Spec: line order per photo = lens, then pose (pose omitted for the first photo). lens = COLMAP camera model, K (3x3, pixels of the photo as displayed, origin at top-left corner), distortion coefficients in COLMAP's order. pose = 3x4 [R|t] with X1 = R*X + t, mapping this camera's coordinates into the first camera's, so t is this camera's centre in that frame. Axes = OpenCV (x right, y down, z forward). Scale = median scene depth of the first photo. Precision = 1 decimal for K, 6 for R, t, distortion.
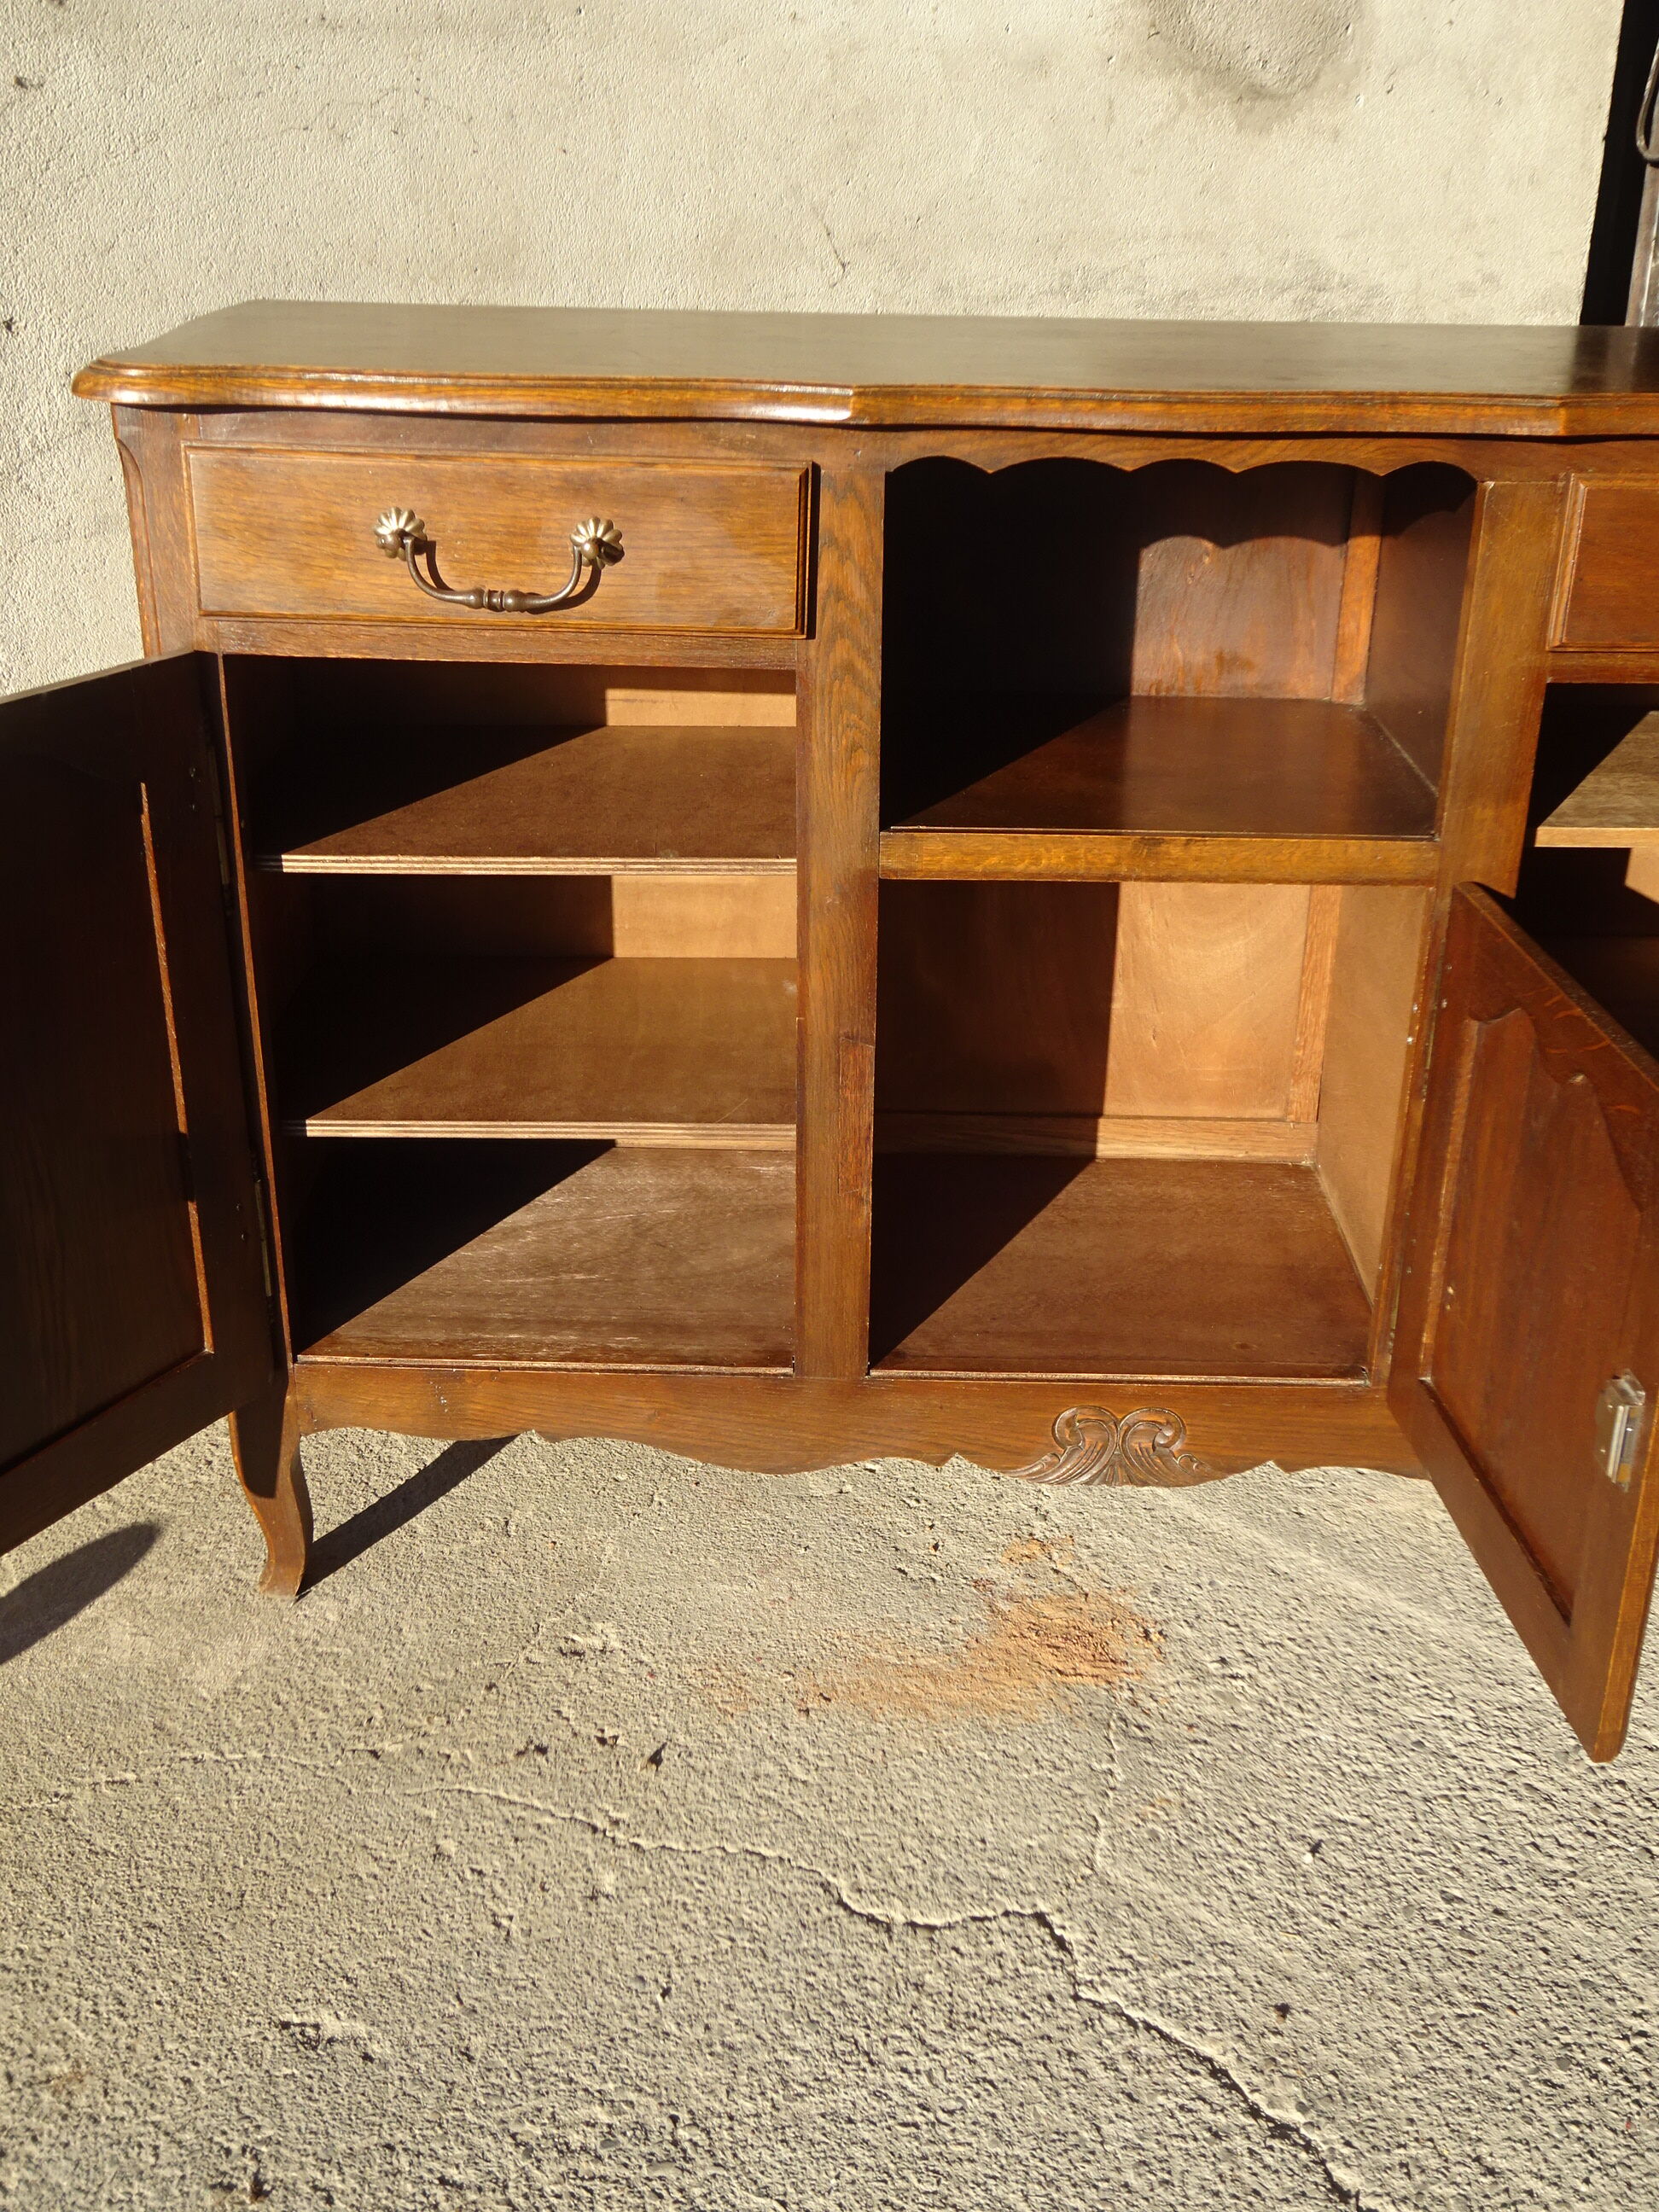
lens RADIAL K [[2306.5, 0, 834.5], [0, 2306.5, 1107.4], [0, 0, 1]] dist [0.031554, 0.000000]
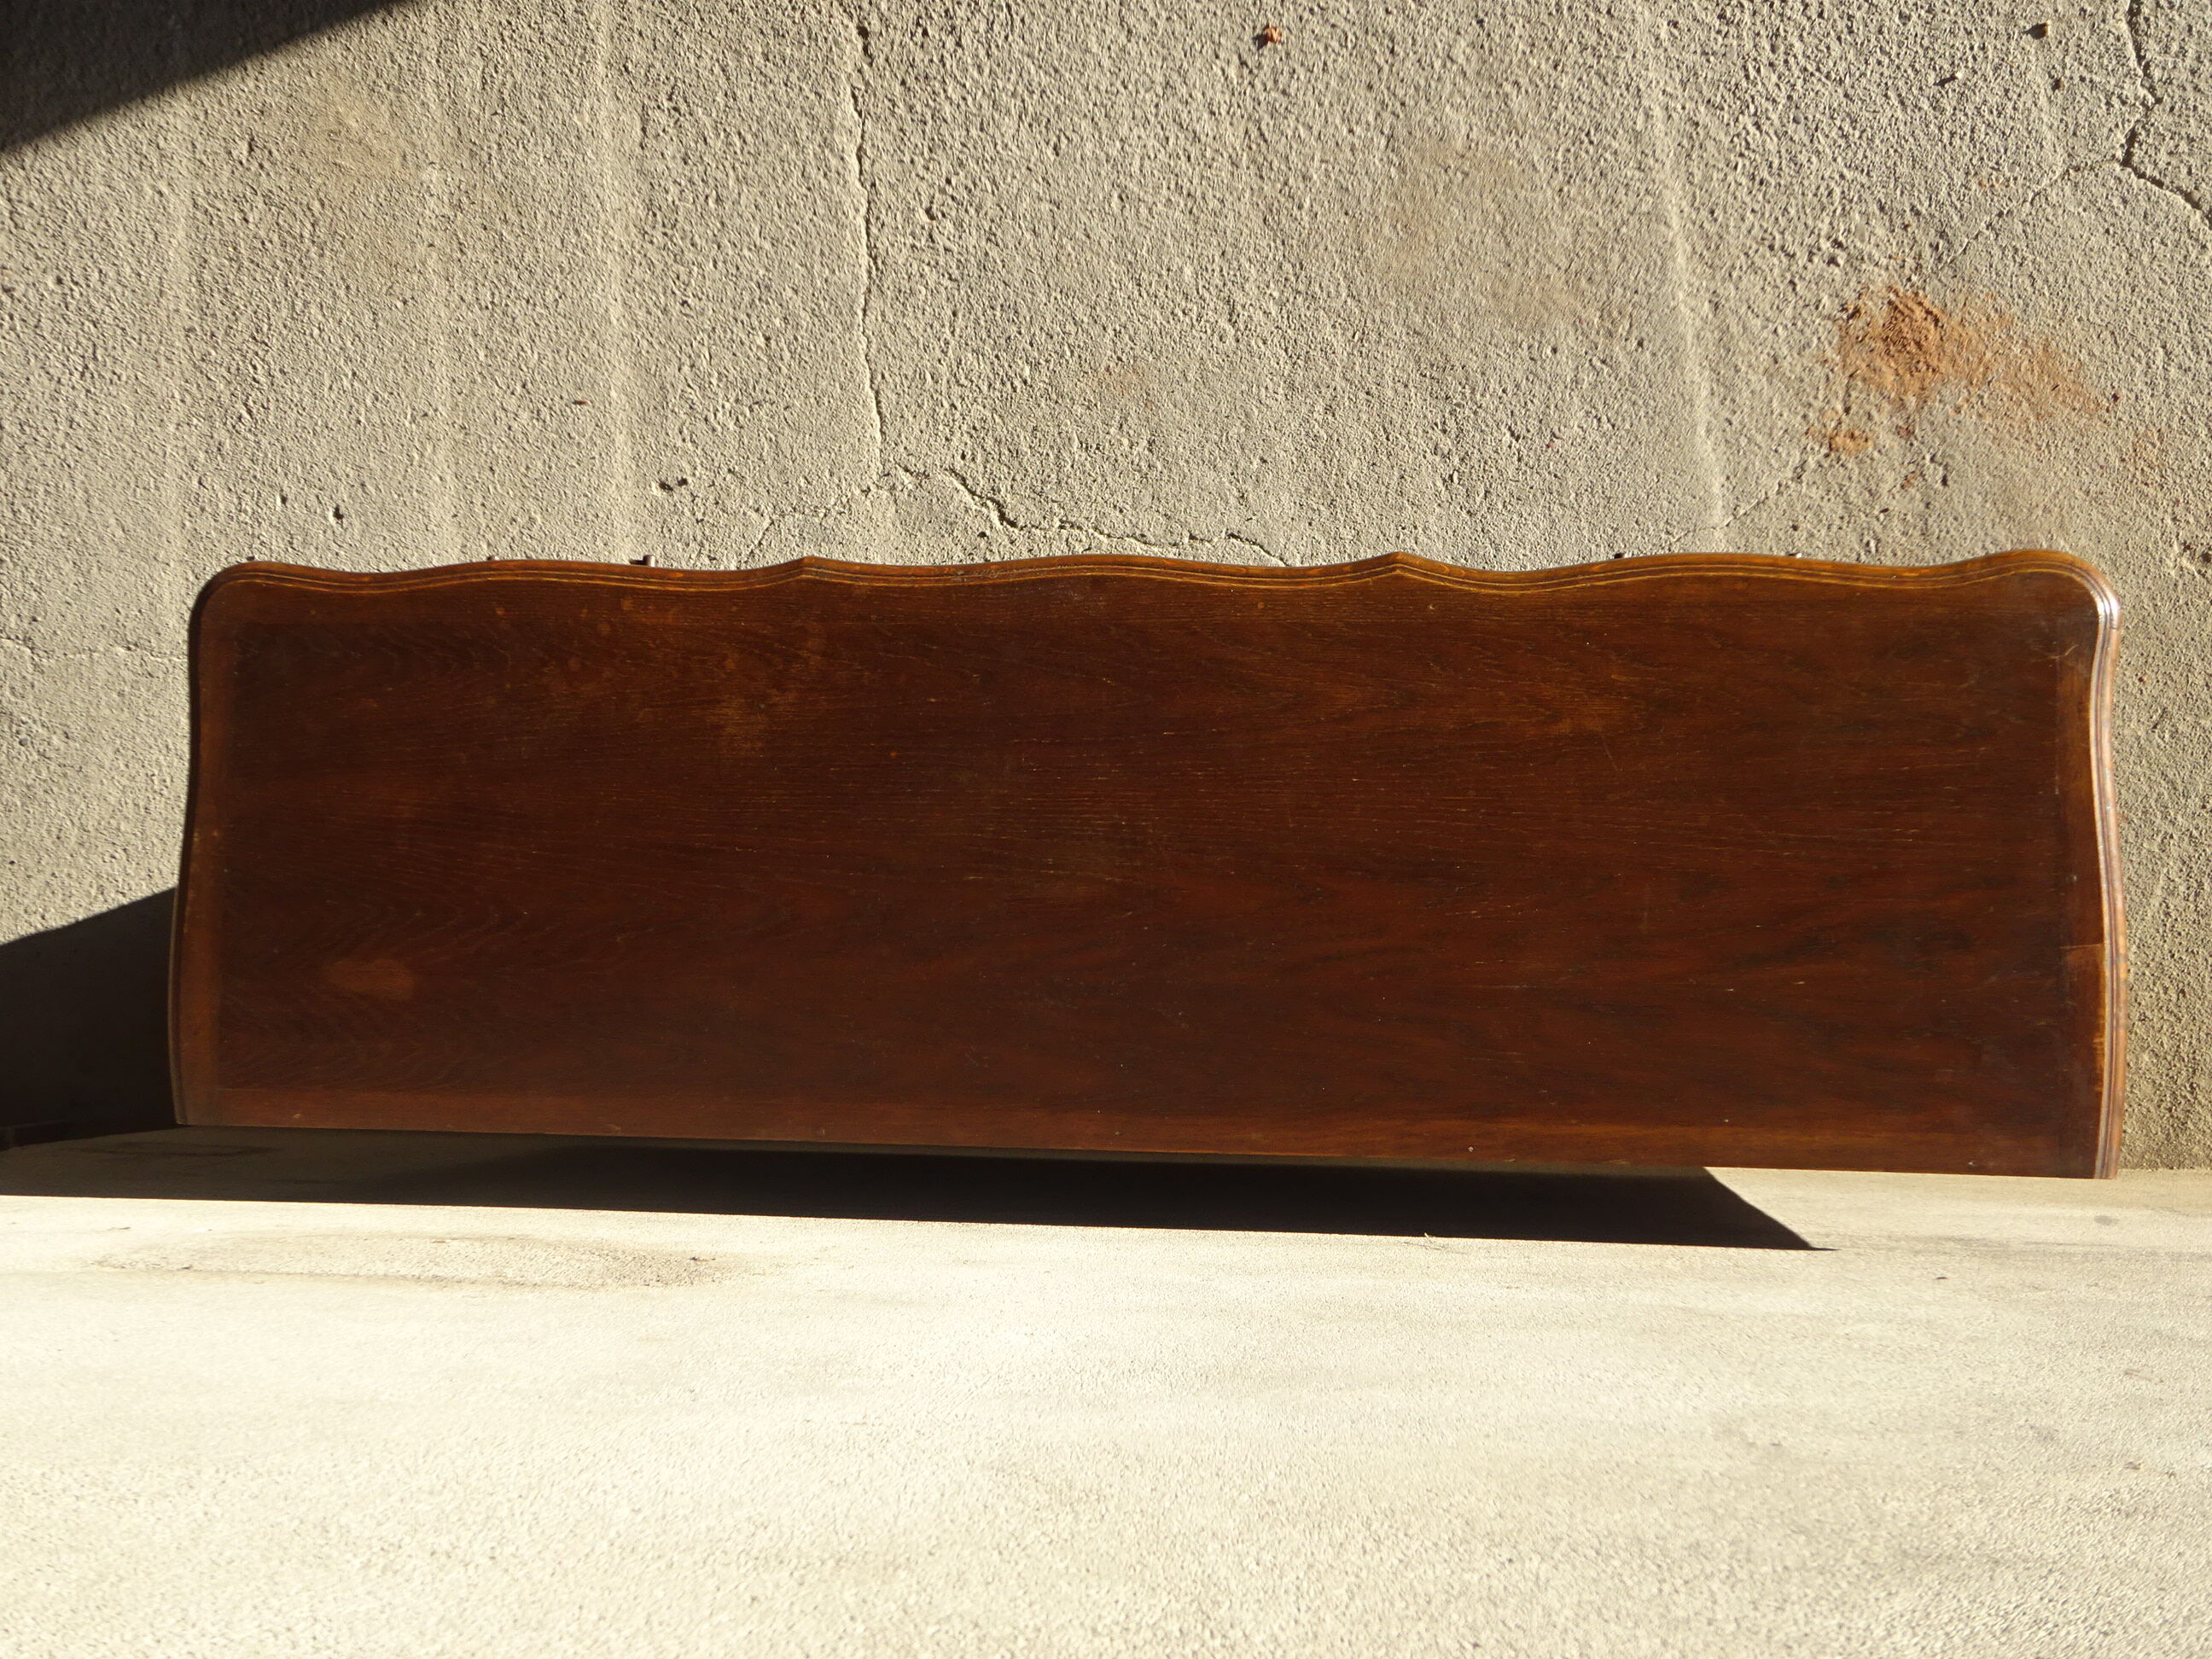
lens RADIAL K [[2334.5, 0, 1108.2], [0, 2334.5, 830.3], [0, 0, 1]] dist [0.016845, 0.000000]
pose [[-0.741343, -0.659962, 0.121901, 0.102056], [0.380747, -0.264010, 0.886188, -1.396915], [-0.552668, 0.703383, 0.447001, 0.939117]]
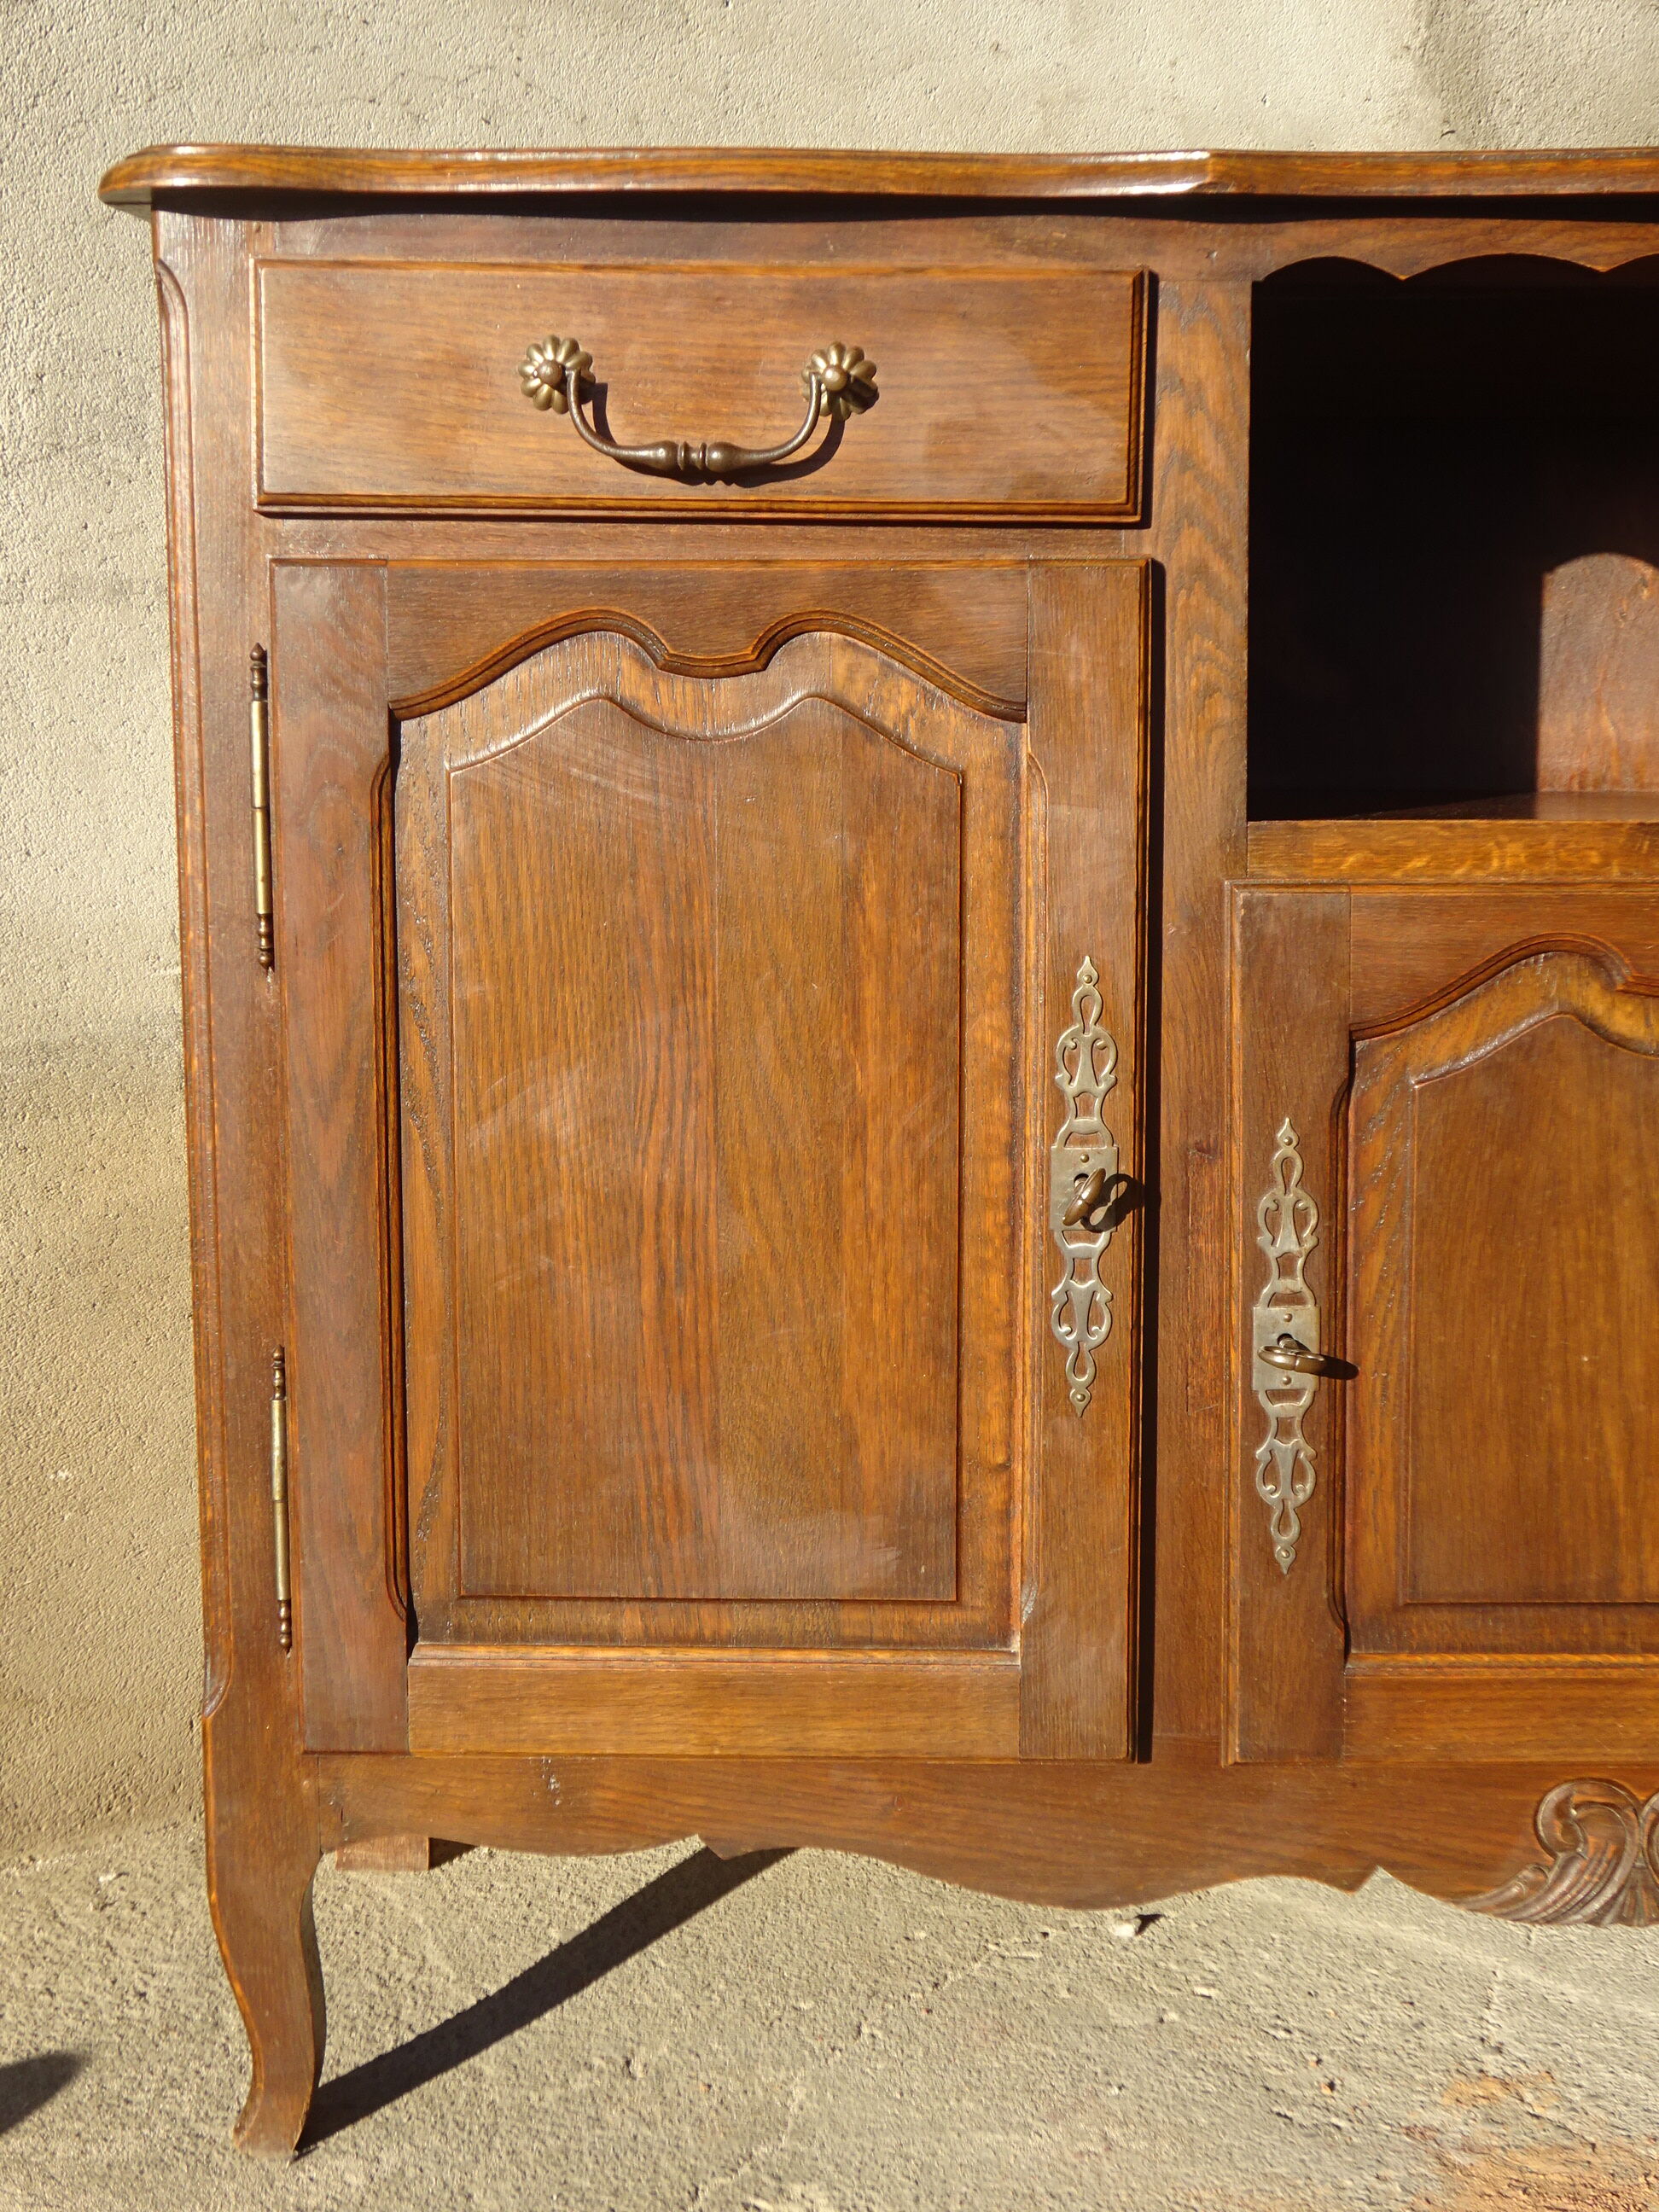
lens RADIAL K [[3221.8, 0, 846.6], [0, 3221.8, 1111.7], [0, 0, 1]] dist [0.027259, 0.000000]
pose [[0.999879, -0.014882, -0.004488, -0.090442], [0.012975, 0.958104, -0.286127, 0.219842], [0.008558, 0.286034, 0.958181, 0.123624]]
